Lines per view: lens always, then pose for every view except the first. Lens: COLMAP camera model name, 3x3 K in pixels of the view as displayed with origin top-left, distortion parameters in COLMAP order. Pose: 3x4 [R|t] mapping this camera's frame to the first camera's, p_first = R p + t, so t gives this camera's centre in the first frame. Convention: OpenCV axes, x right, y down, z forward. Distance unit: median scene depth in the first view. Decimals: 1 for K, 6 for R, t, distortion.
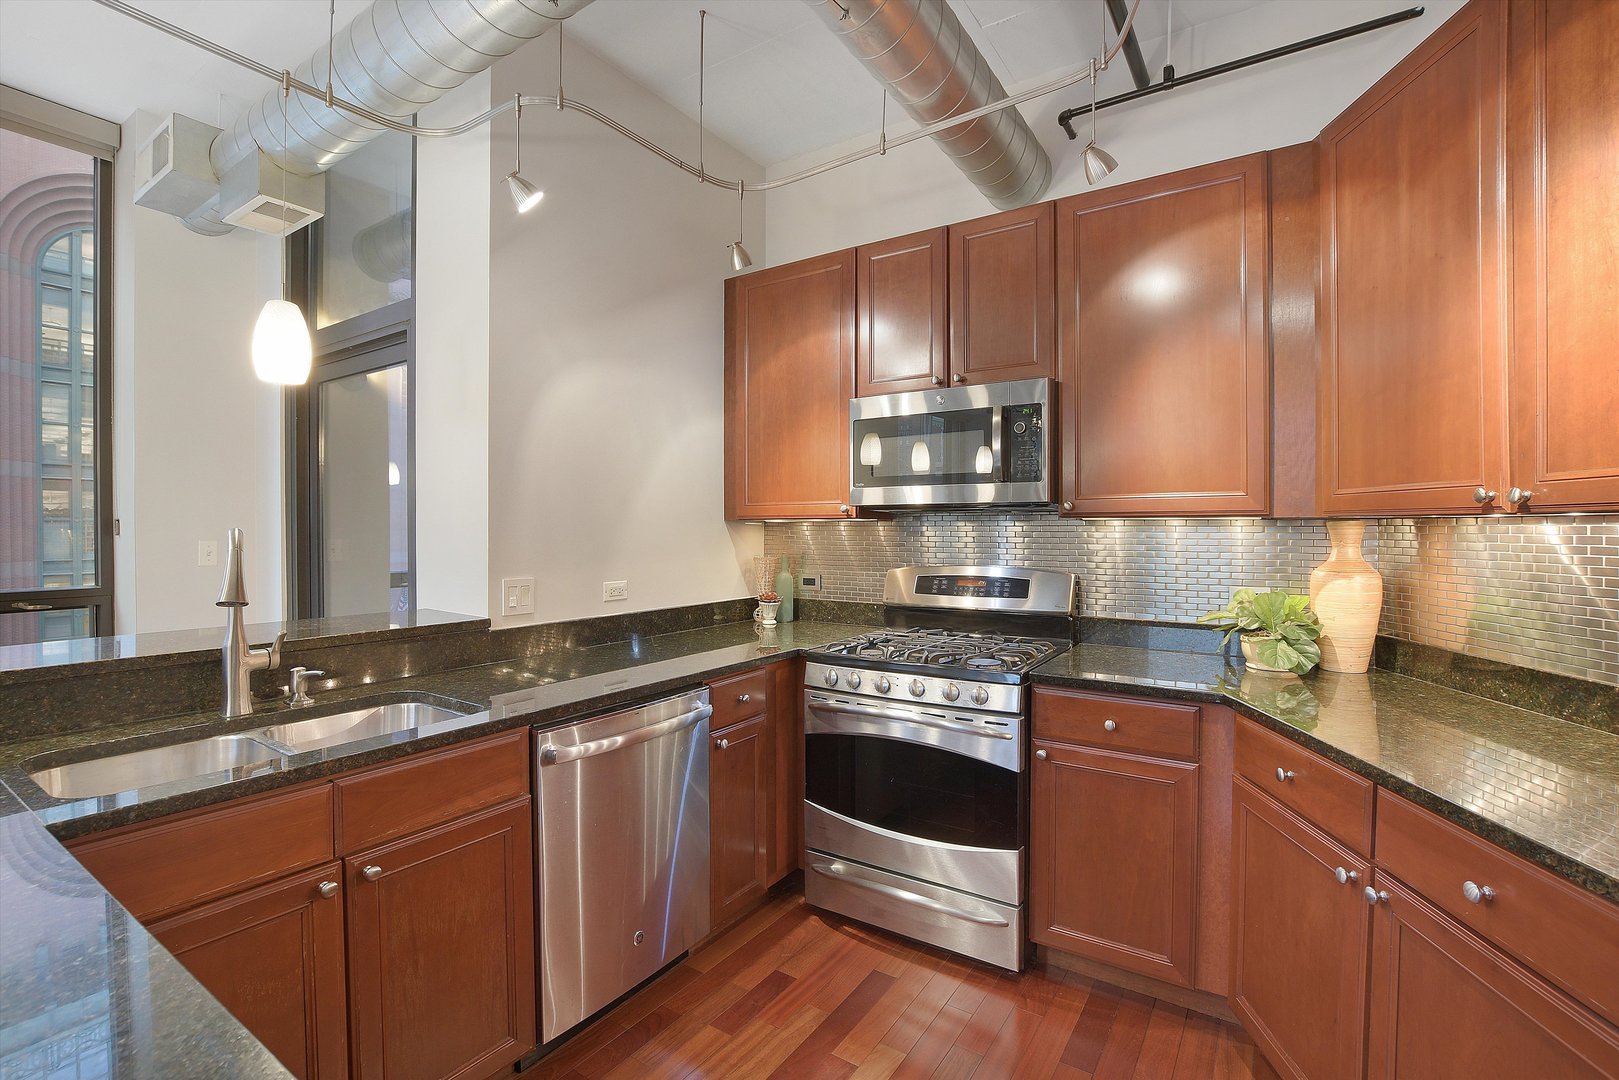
lens RADIAL K [[720.7, 0, 805.5], [0, 720.7, 532.3], [0, 0, 1]] dist [-0.028161, -0.000025]
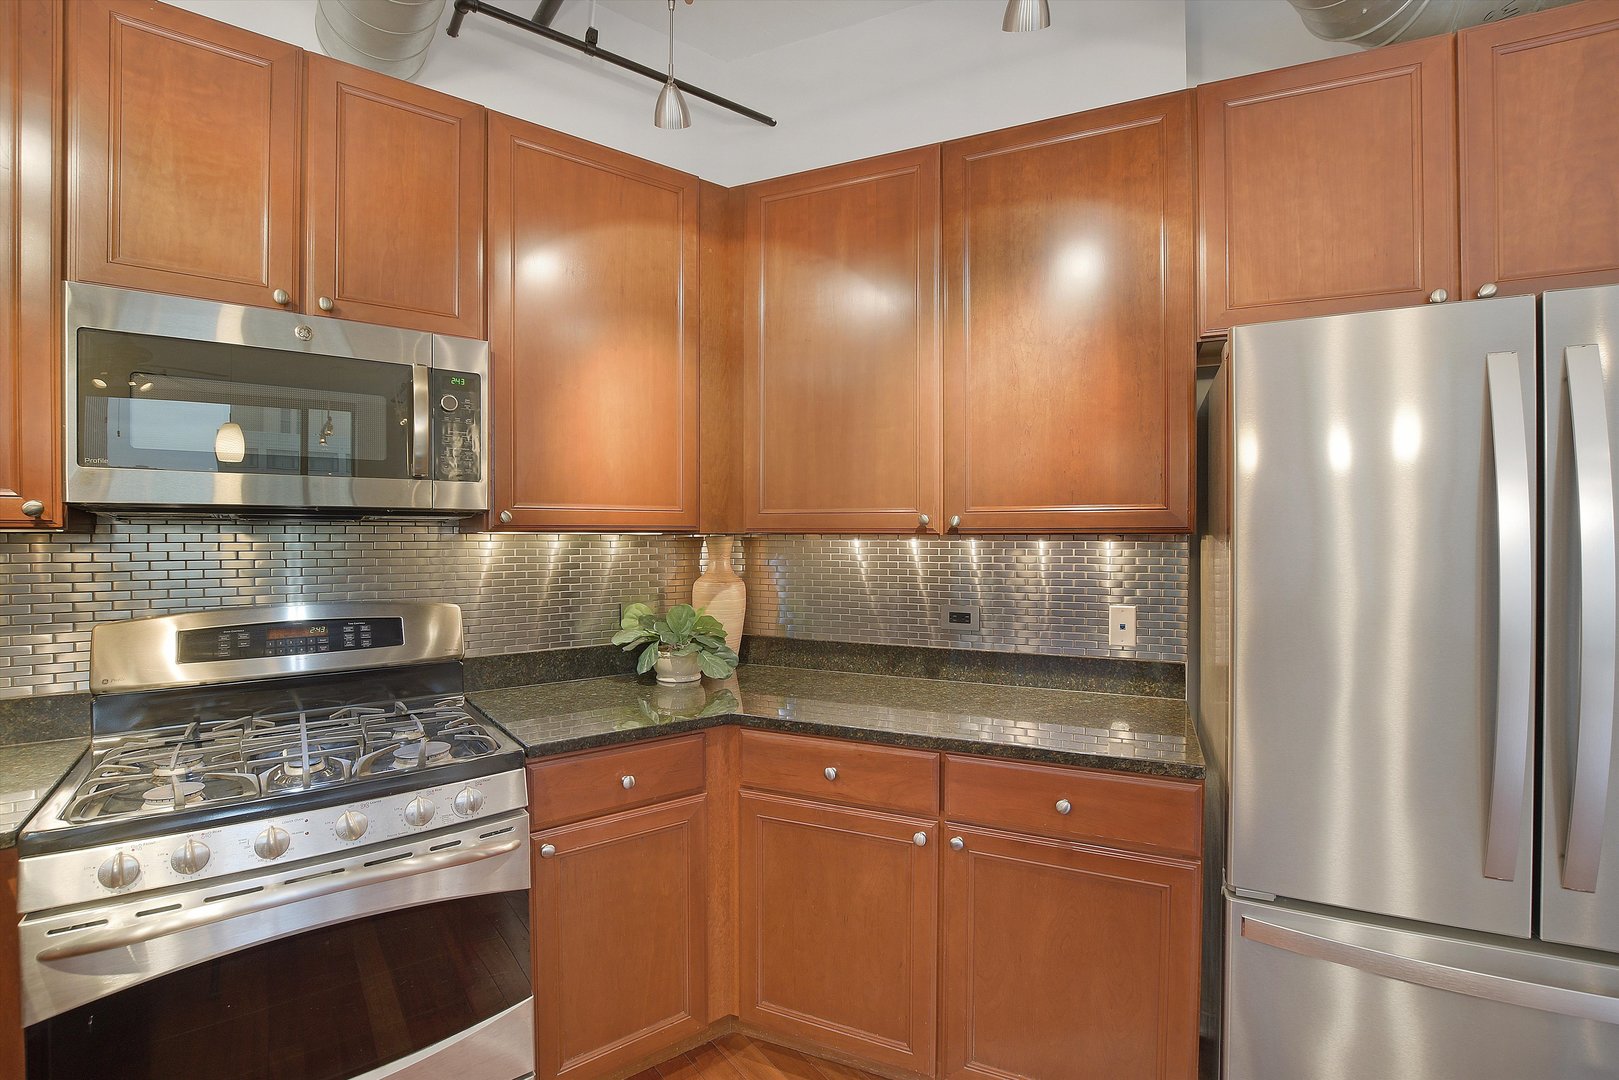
lens RADIAL K [[720.7, 0, 812.4], [0, 720.7, 544.1], [0, 0, 1]] dist [-0.028161, -0.000025]
pose [[0.332378, -0.008862, 0.943105, -0.267694], [0.006962, 0.999952, 0.006943, -0.011188], [-0.943121, 0.004258, 0.332424, 0.477795]]
